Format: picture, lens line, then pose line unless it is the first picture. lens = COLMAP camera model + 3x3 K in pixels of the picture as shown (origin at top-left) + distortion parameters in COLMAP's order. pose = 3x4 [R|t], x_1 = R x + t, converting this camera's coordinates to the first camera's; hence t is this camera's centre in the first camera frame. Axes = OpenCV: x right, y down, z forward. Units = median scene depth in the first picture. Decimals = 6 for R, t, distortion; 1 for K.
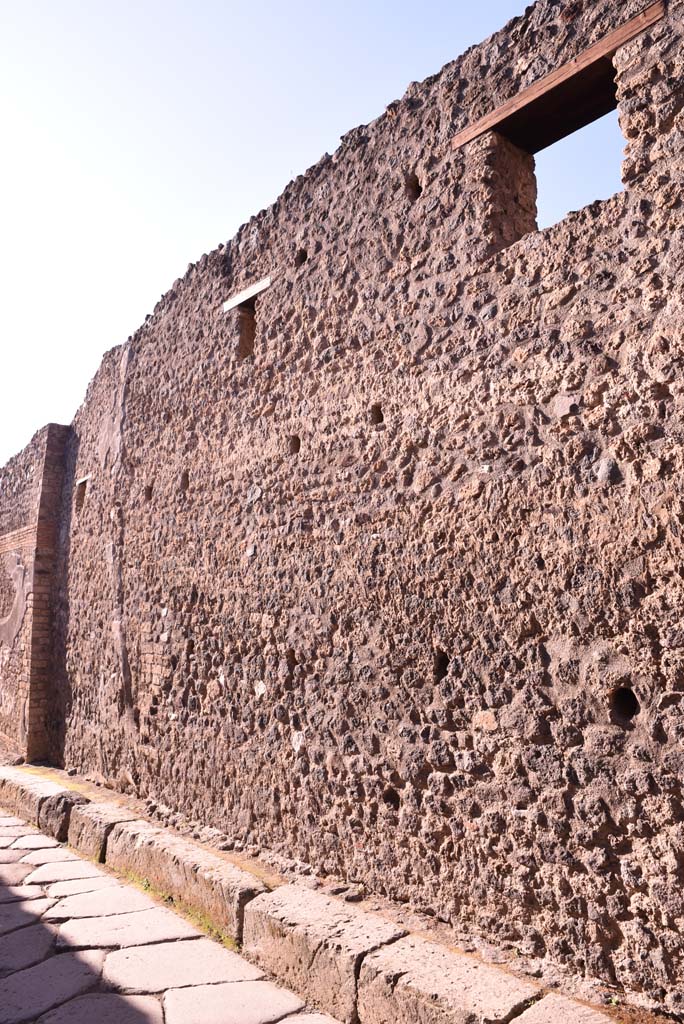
lens RADIAL K [[700.4, 0, 336.0], [0, 700.4, 508.7], [0, 0, 1]] dist [-0.132517, 0.093608]
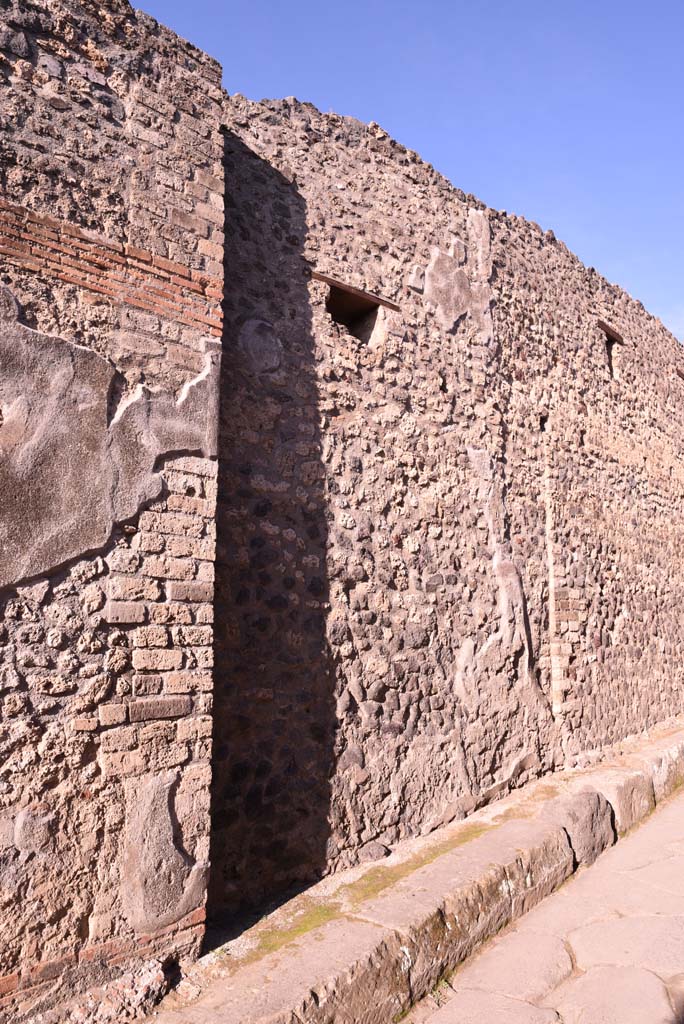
lens RADIAL K [[700.4, 0, 336.0], [0, 700.4, 508.7], [0, 0, 1]] dist [-0.132517, 0.093608]
pose [[-0.100363, 0.174909, 0.979456, -1.797267], [-0.124013, 0.974551, -0.186740, 0.466869], [-0.987192, -0.140207, -0.076118, 2.149666]]
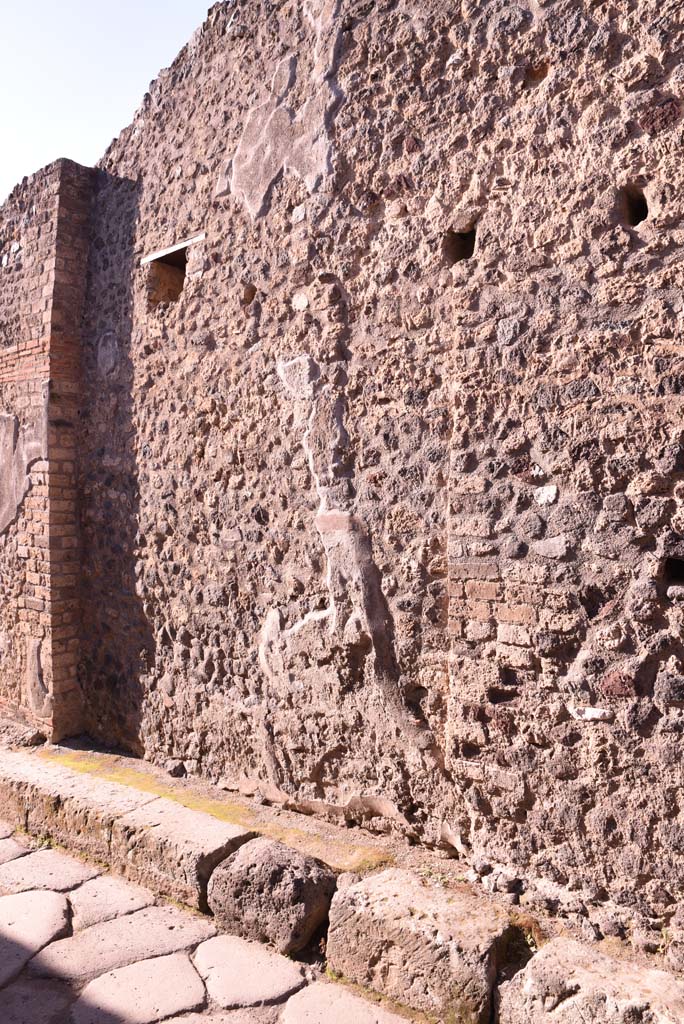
lens RADIAL K [[700.4, 0, 336.0], [0, 700.4, 508.7], [0, 0, 1]] dist [-0.132517, 0.093608]
pose [[0.977675, -0.002622, 0.210109, -0.732919], [-0.034343, 0.984483, 0.172086, 0.125685], [-0.207300, -0.175460, 0.962414, 0.873328]]
